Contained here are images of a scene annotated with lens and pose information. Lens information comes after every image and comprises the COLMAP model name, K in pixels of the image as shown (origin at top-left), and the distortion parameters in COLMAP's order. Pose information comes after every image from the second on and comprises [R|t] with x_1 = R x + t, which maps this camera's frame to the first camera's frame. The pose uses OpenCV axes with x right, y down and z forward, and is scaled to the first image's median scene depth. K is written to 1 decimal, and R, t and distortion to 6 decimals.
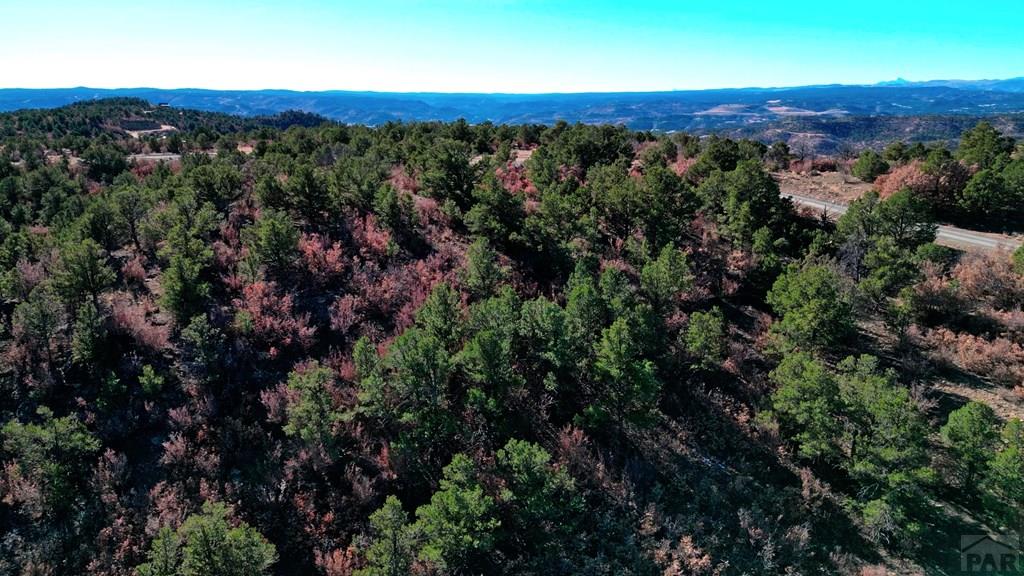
lens RADIAL K [[750.2, 0, 512.8], [0, 750.2, 283.9], [0, 0, 1]] dist [0.071044, -0.066914]
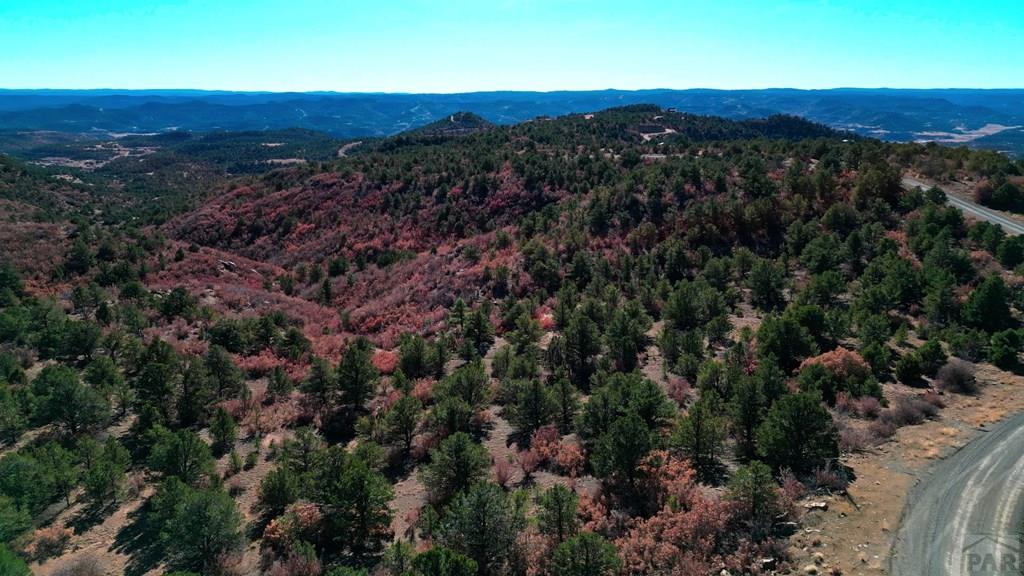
lens RADIAL K [[750.2, 0, 512.8], [0, 750.2, 283.9], [0, 0, 1]] dist [0.071044, -0.066914]
pose [[0.810673, 0.141963, -0.568028, 0.330444], [-0.140764, 0.988961, 0.046270, 0.102078], [0.568327, 0.042448, 0.821707, -0.678305]]
